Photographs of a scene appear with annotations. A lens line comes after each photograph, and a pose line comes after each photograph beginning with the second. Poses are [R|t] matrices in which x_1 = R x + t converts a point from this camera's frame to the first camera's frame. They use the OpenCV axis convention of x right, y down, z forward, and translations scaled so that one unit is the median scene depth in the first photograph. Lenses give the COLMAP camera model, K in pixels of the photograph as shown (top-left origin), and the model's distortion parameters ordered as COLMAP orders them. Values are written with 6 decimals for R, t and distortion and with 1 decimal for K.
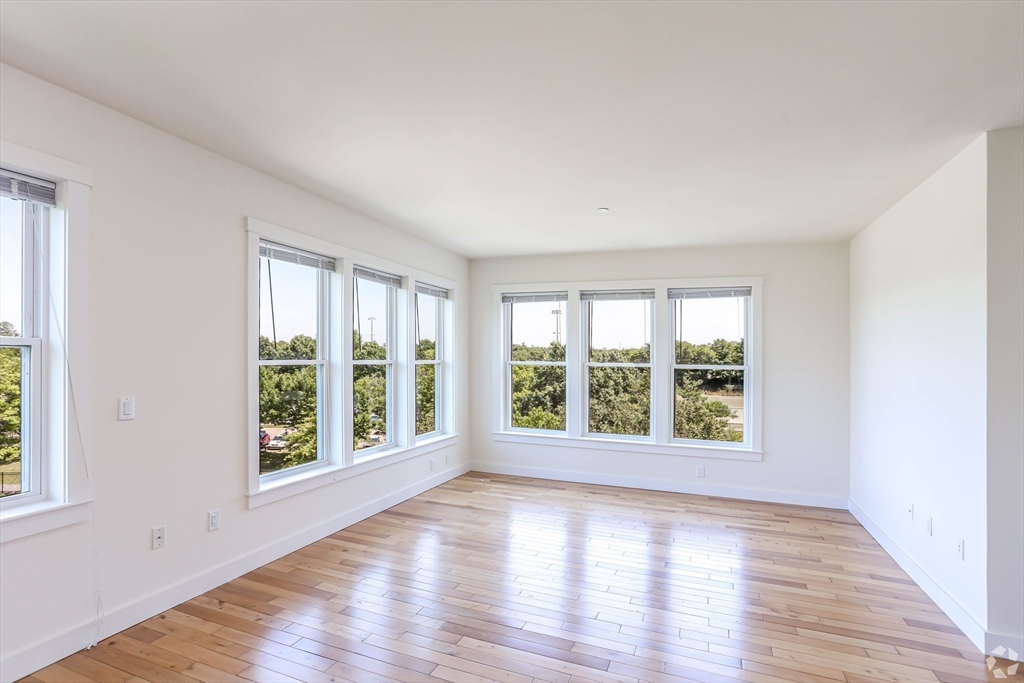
lens RADIAL K [[517.4, 0, 514.9], [0, 517.4, 344.9], [0, 0, 1]] dist [-0.002874, -0.000358]
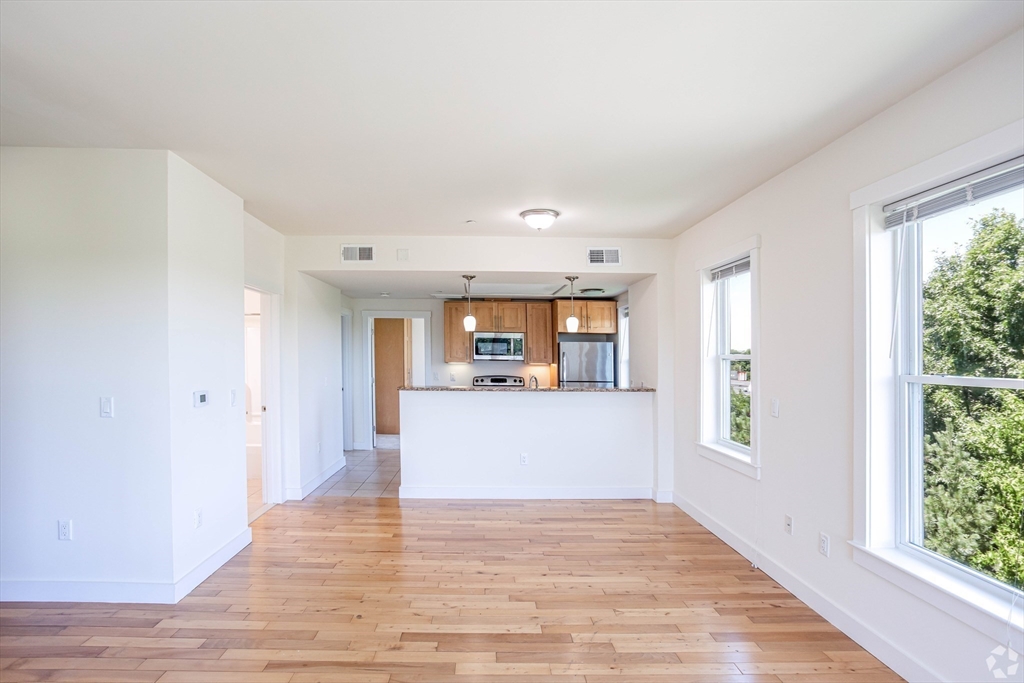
lens RADIAL K [[517.4, 0, 514.9], [0, 517.4, 344.9], [0, 0, 1]] dist [-0.002874, -0.000358]
pose [[-0.898395, -0.020130, -0.438726, 0.388231], [-0.012236, 0.999709, -0.020812, -0.005061], [0.439017, -0.013329, -0.898380, 1.744185]]
